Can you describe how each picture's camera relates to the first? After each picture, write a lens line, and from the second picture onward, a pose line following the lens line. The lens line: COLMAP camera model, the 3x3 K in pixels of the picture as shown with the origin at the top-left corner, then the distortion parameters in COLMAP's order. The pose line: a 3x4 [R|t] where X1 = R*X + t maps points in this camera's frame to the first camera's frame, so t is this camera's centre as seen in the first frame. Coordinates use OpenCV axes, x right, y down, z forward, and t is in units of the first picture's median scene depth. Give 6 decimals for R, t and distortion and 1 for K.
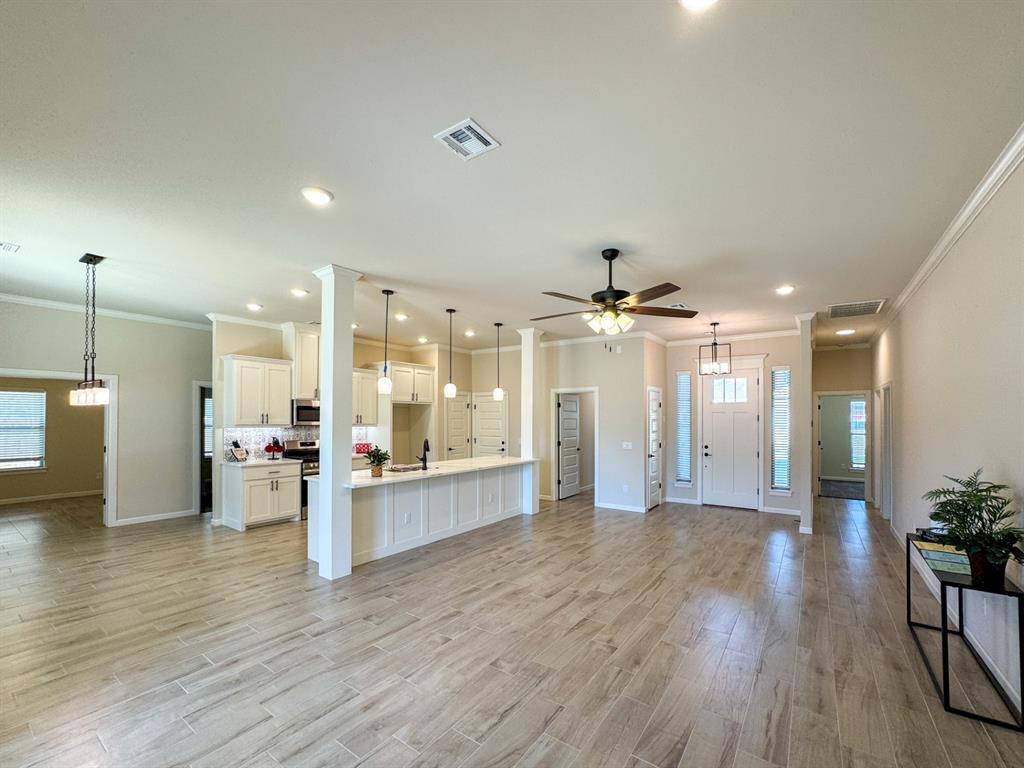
lens RADIAL K [[434.5, 0, 522.6], [0, 434.5, 421.0], [0, 0, 1]] dist [-0.020765, 0.000704]
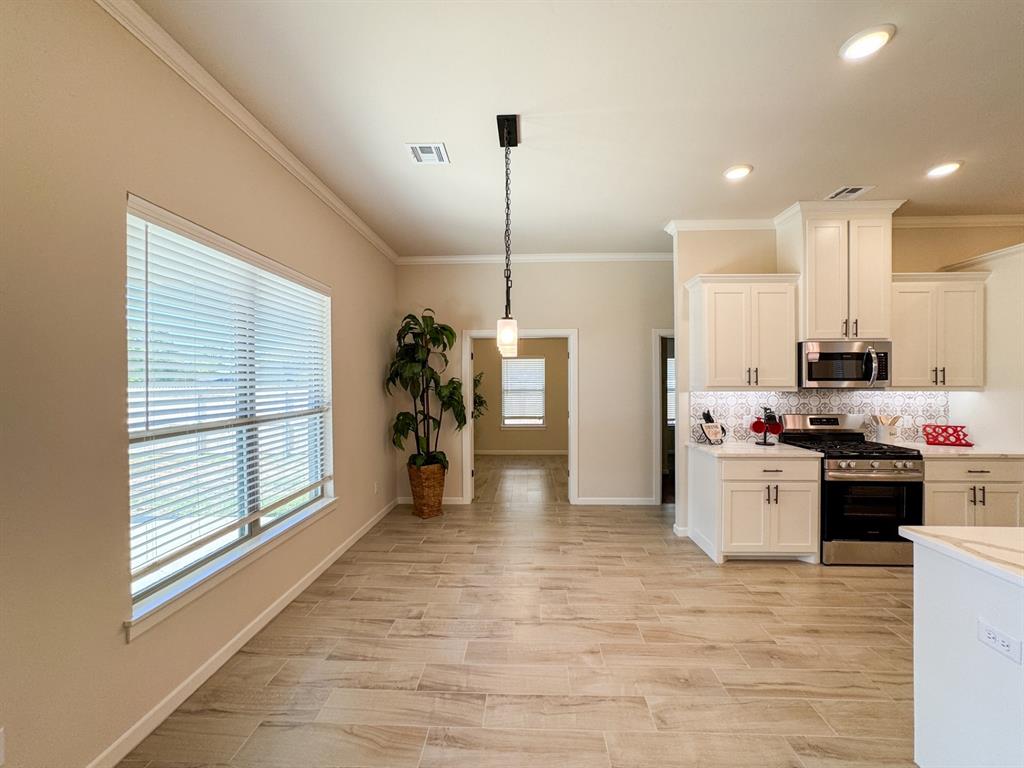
lens RADIAL K [[419.6, 0, 512.6], [0, 419.6, 383.6], [0, 0, 1]] dist [-0.020467, 0.005352]
pose [[0.543370, -0.009663, -0.839438, -0.300100], [0.003985, 0.999952, -0.008931, 0.008293], [0.839484, 0.001508, 0.543382, 0.417013]]
